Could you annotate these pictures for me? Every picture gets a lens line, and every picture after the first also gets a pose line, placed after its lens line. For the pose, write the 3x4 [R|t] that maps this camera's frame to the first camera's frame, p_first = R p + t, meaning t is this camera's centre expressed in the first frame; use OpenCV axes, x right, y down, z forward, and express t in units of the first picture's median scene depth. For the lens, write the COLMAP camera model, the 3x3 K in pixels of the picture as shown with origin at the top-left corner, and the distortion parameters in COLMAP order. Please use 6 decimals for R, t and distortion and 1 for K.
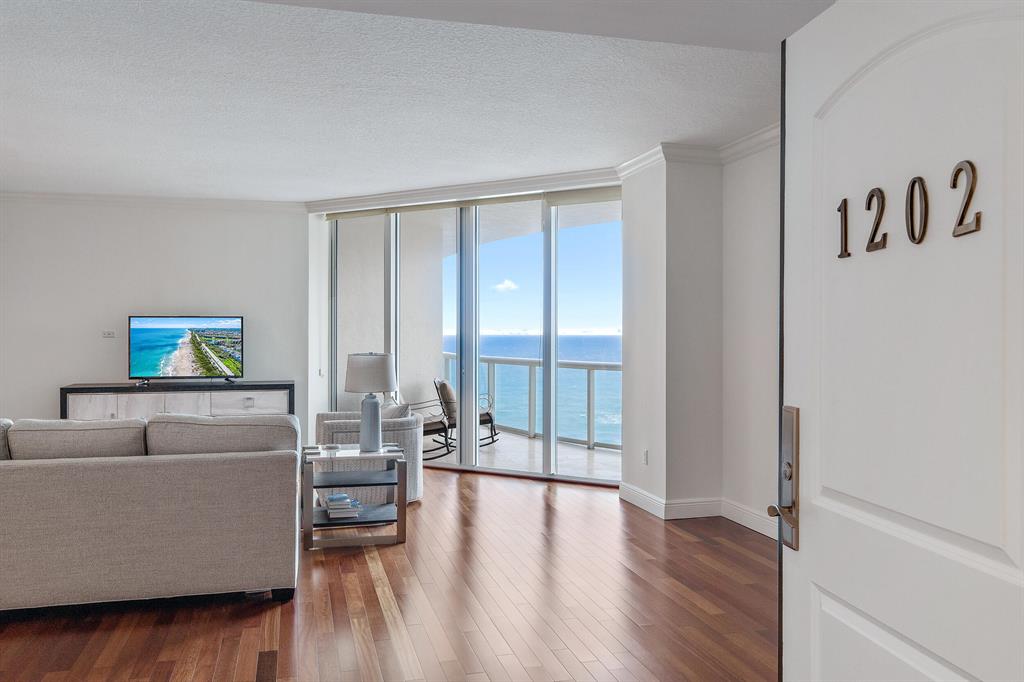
lens RADIAL K [[823.0, 0, 512.8], [0, 823.0, 342.3], [0, 0, 1]] dist [0.024898, -0.000884]
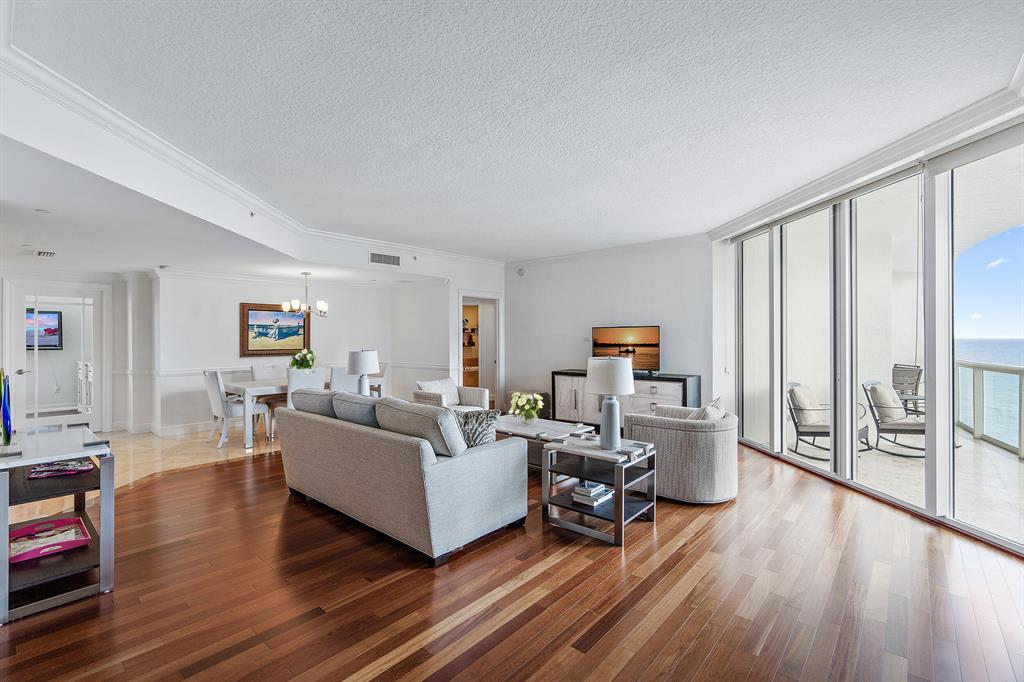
lens RADIAL K [[465.3, 0, 503.5], [0, 465.3, 341.7], [0, 0, 1]] dist [-0.007436, 0.001939]
pose [[0.544218, 0.003121, -0.838938, 0.180791], [-0.004374, 0.999990, 0.000883, -0.004691], [0.838932, 0.003189, 0.544227, 0.388368]]
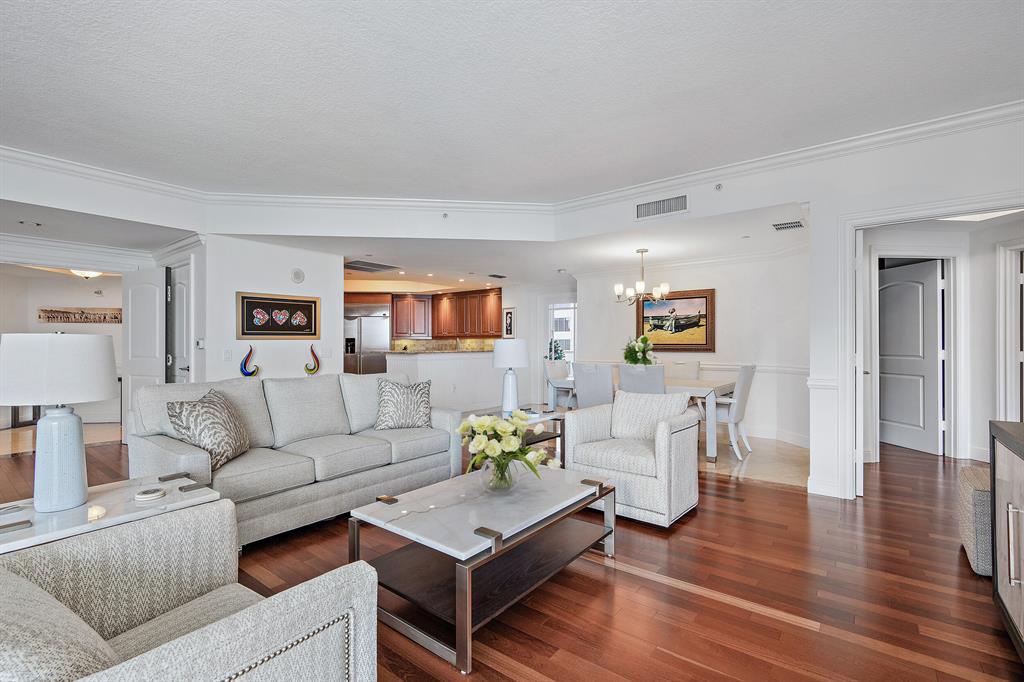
lens RADIAL K [[465.3, 0, 505.2], [0, 465.3, 342.8], [0, 0, 1]] dist [-0.007436, 0.001939]
pose [[-0.815977, -0.005210, -0.578061, -0.166431], [-0.010728, 0.999924, 0.006132, 0.010175], [0.577985, 0.011205, -0.815970, 1.017486]]
